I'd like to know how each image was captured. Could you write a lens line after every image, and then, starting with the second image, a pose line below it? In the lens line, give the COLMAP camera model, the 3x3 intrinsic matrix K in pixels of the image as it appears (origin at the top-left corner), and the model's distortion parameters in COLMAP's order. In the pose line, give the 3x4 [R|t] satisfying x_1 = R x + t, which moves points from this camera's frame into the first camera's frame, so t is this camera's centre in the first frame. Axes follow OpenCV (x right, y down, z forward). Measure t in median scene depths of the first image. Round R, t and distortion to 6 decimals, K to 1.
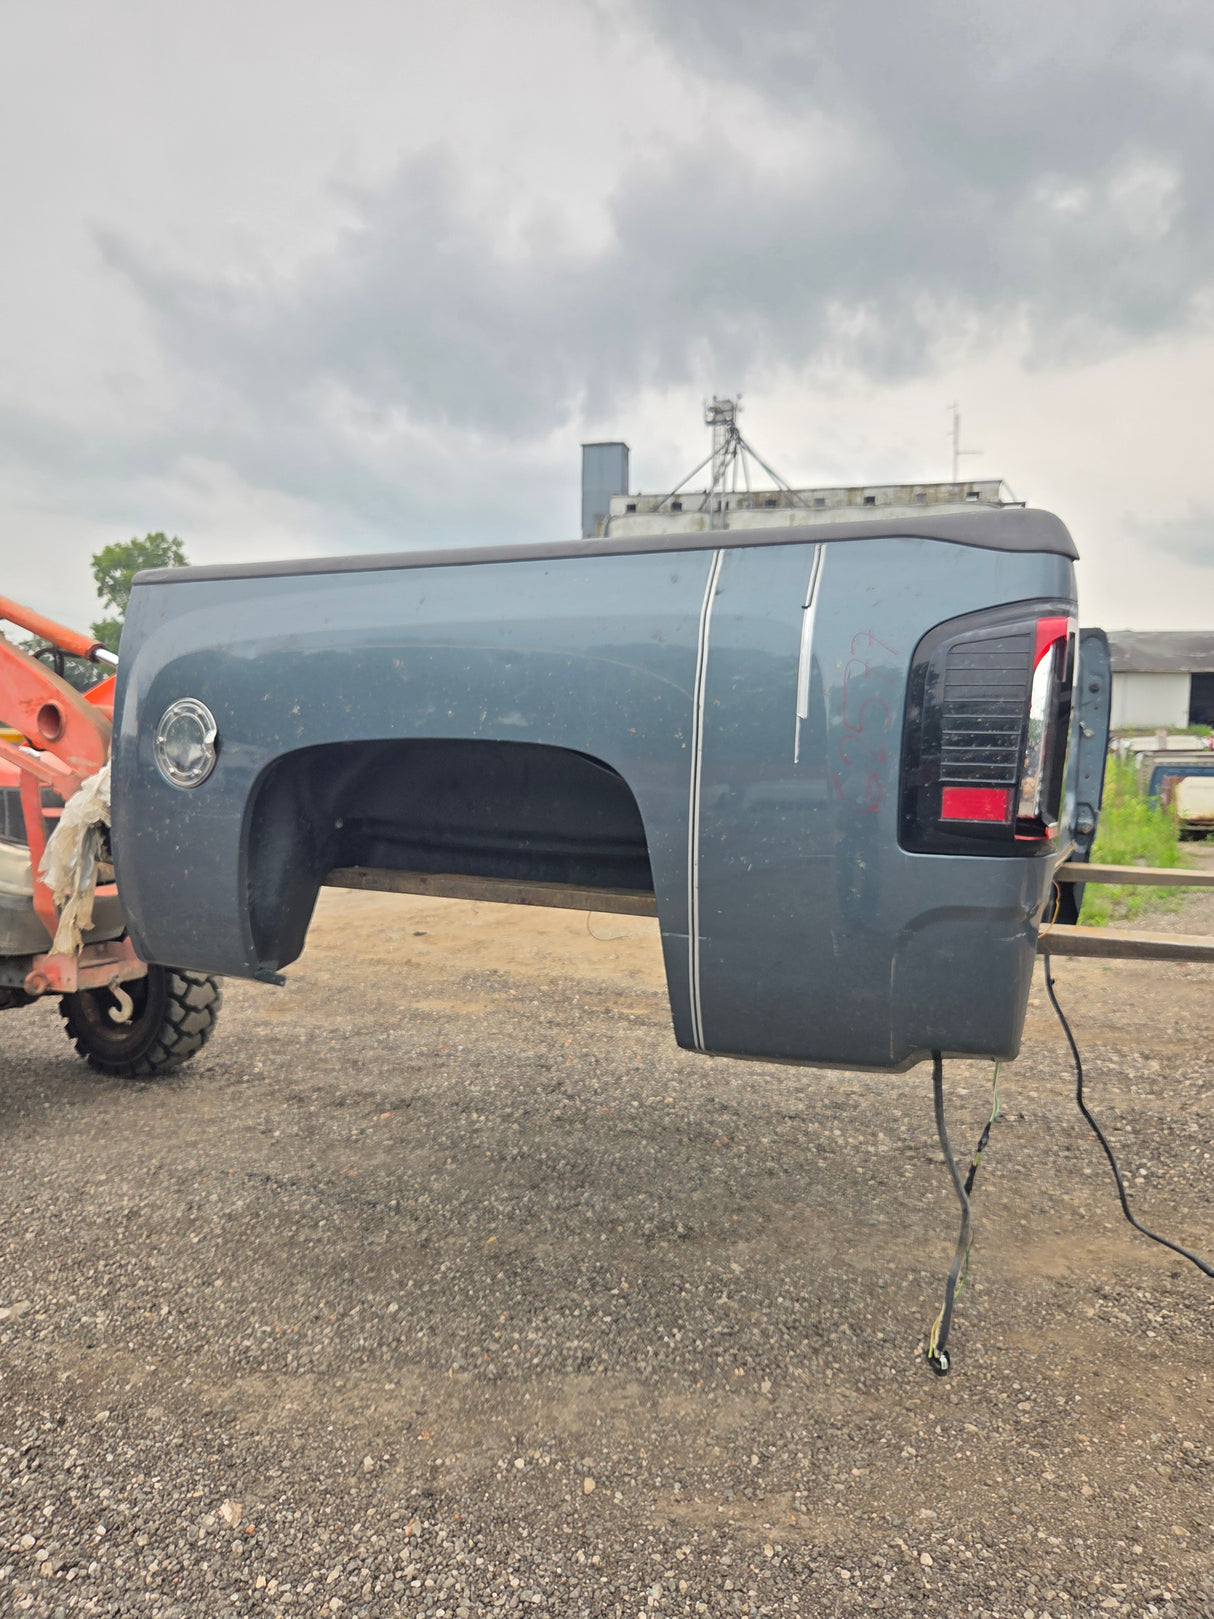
lens RADIAL K [[1106.5, 0, 597.0], [0, 1106.5, 824.3], [0, 0, 1]] dist [0.064458, -0.055649]
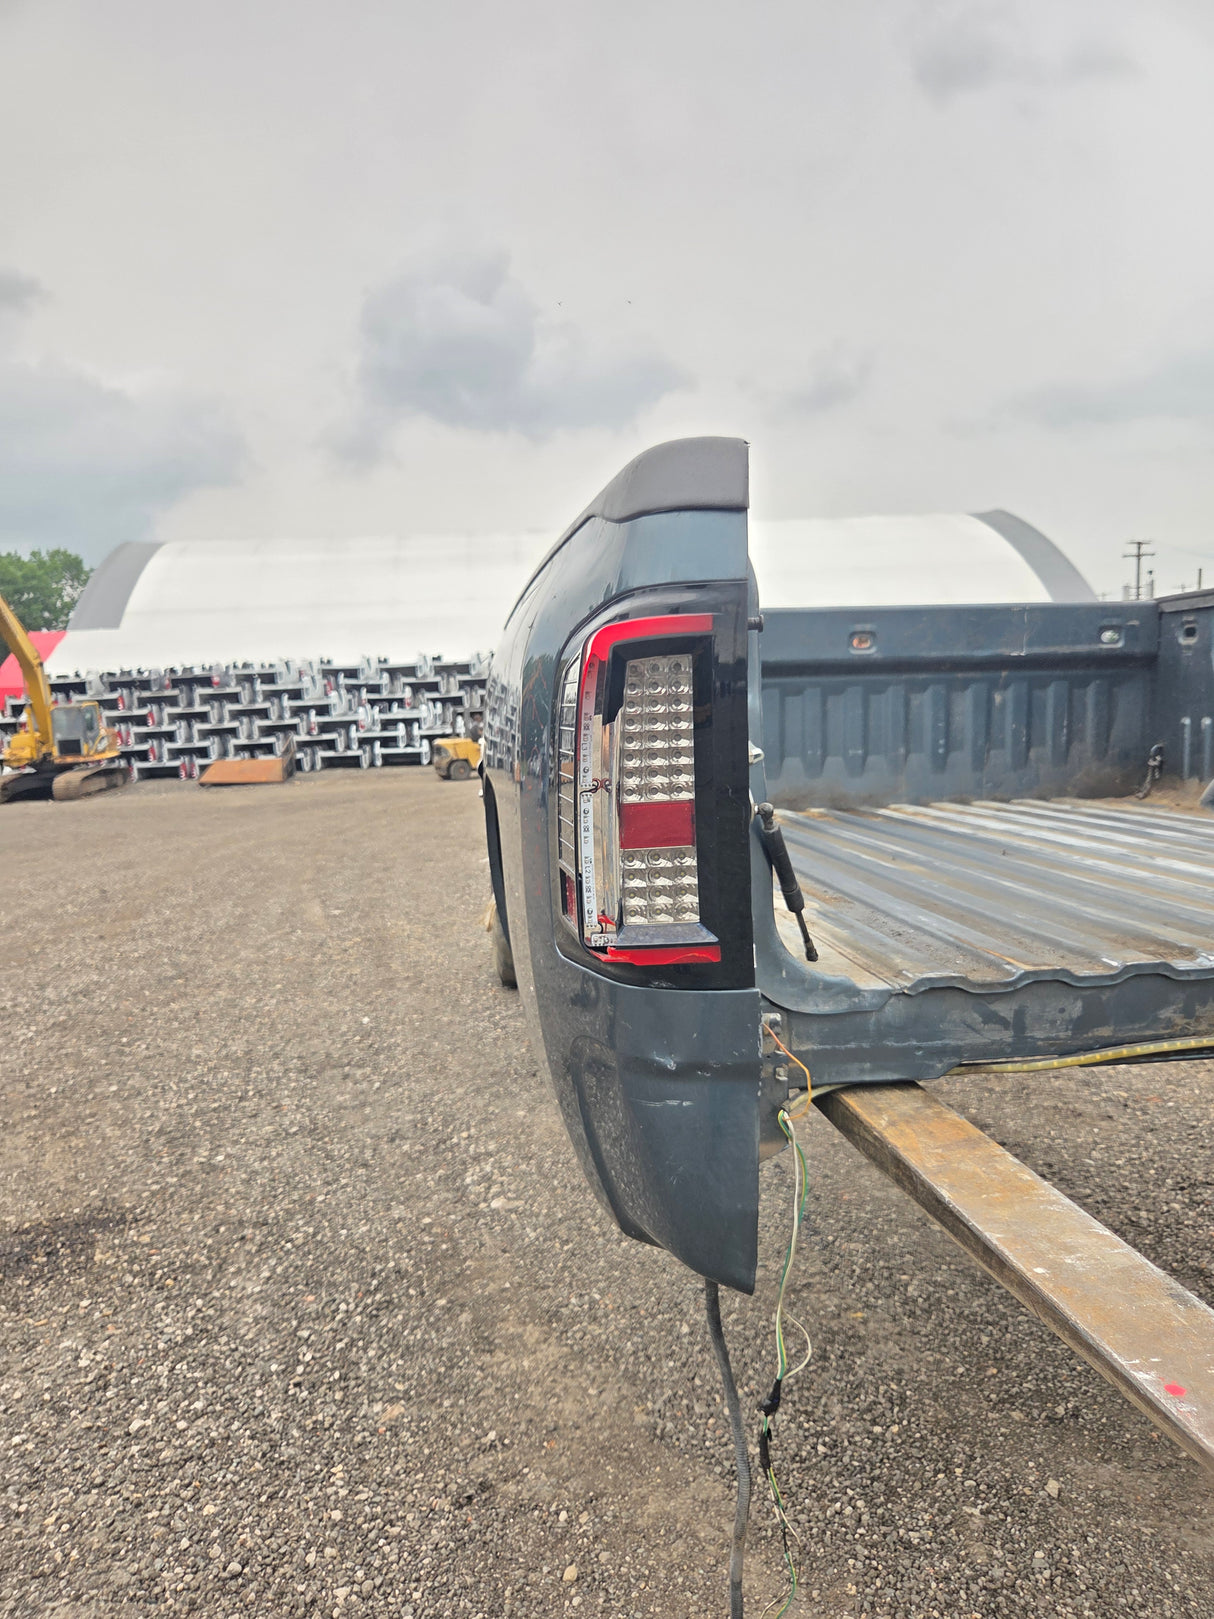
lens RADIAL K [[1120.3, 0, 592.6], [0, 1120.3, 813.8], [0, 0, 1]] dist [0.055202, -0.047342]
pose [[0.554697, 0.038994, -0.831138, 0.600972], [-0.012865, 0.999184, 0.038292, -0.062999], [0.831953, -0.010548, 0.554746, 0.389782]]
